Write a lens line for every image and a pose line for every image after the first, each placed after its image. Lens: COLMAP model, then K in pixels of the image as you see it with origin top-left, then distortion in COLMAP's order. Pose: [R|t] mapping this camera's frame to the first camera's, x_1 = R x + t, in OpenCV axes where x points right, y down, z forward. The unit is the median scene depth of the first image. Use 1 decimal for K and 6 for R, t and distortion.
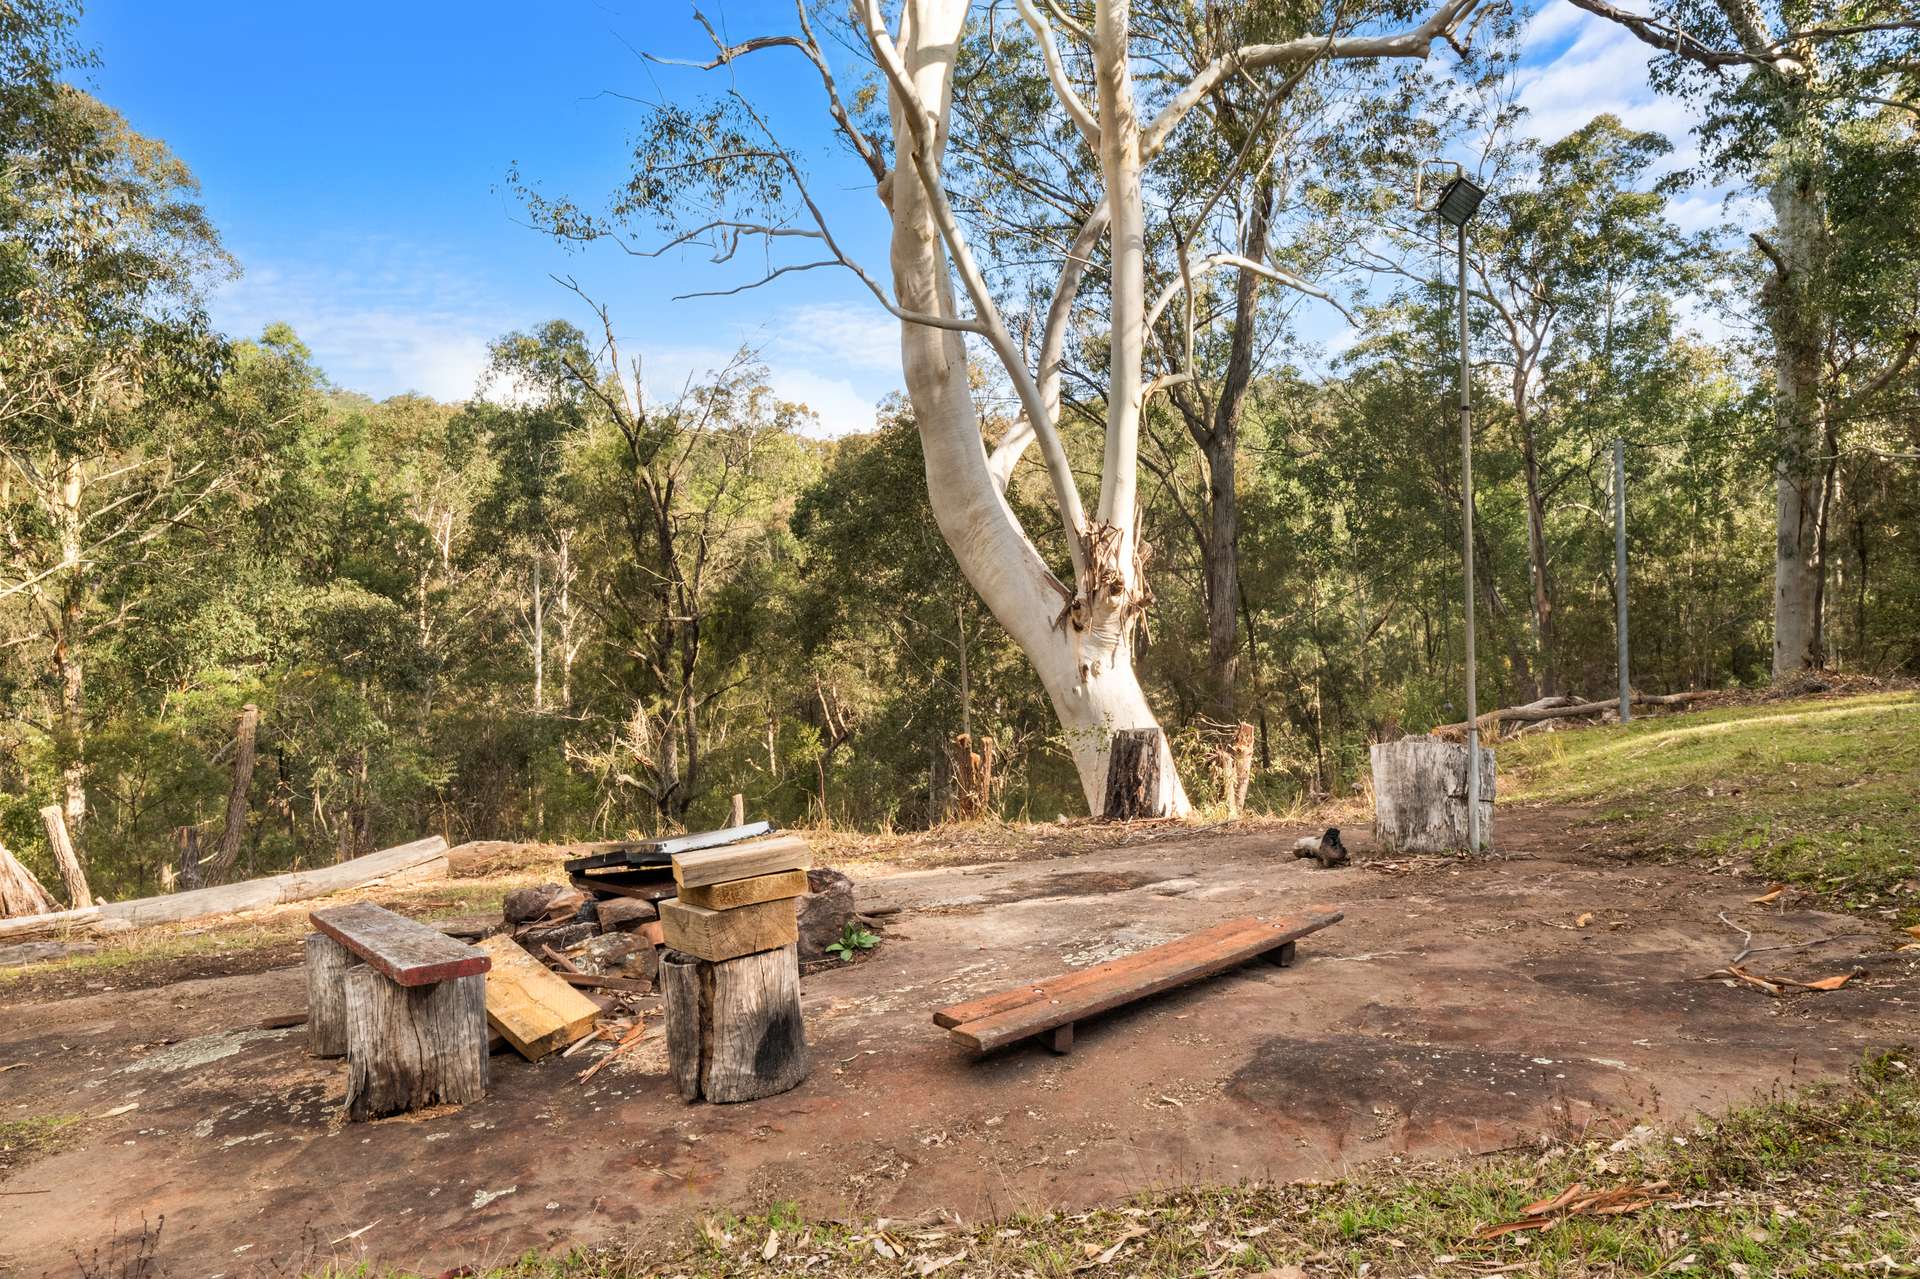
lens RADIAL K [[1237.9, 0, 960.8], [0, 1237.9, 650.9], [0, 0, 1]] dist [0.009228, 0.002403]
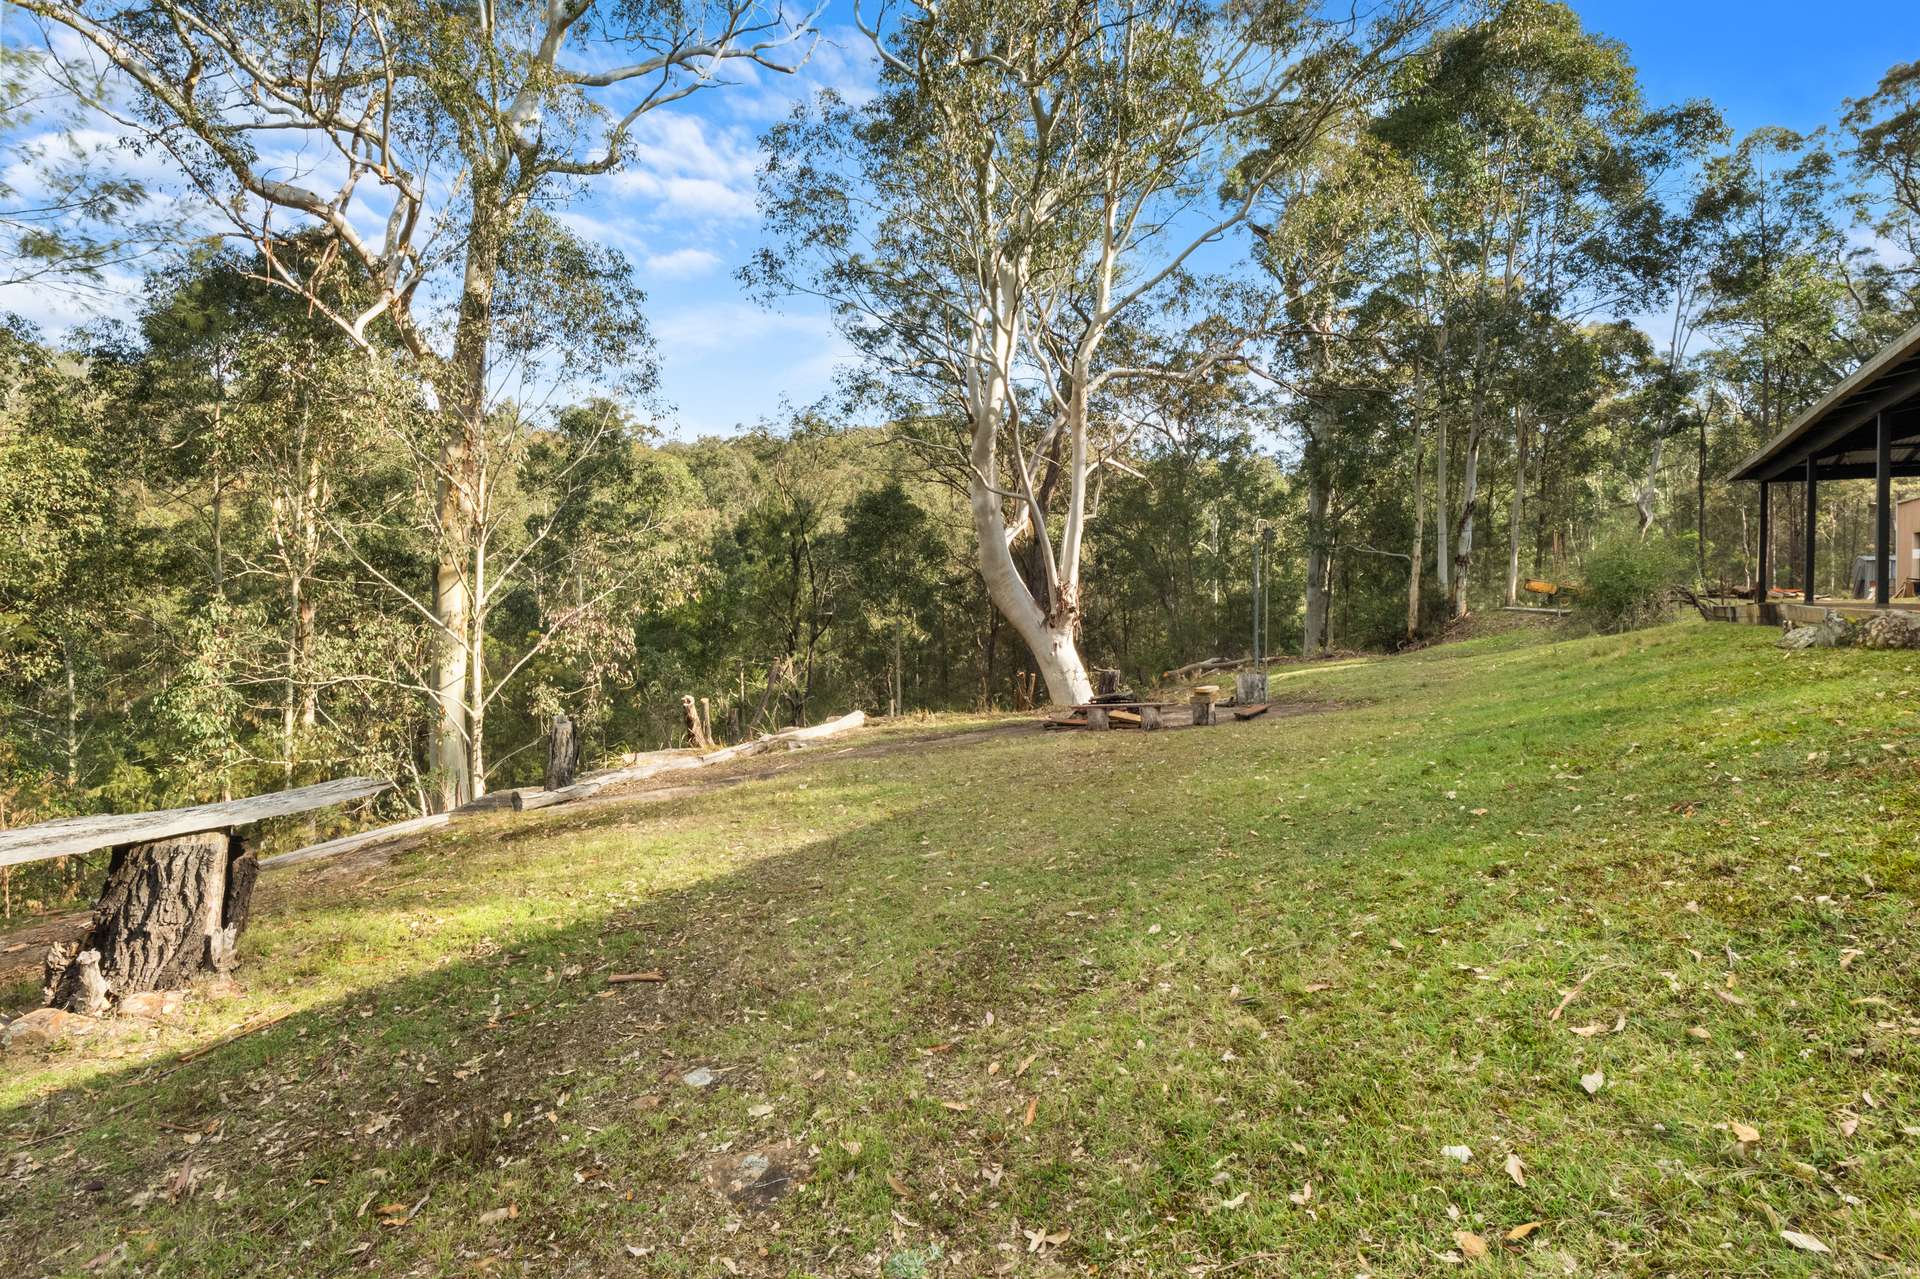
lens RADIAL K [[917.0, 0, 958.9], [0, 917.0, 639.1], [0, 0, 1]] dist [-0.018170, -0.001364]
pose [[0.972477, 0.015997, 0.232451, -0.309948], [-0.021579, 0.999536, 0.021489, -0.019305], [-0.231999, -0.025914, 0.972371, -0.401180]]
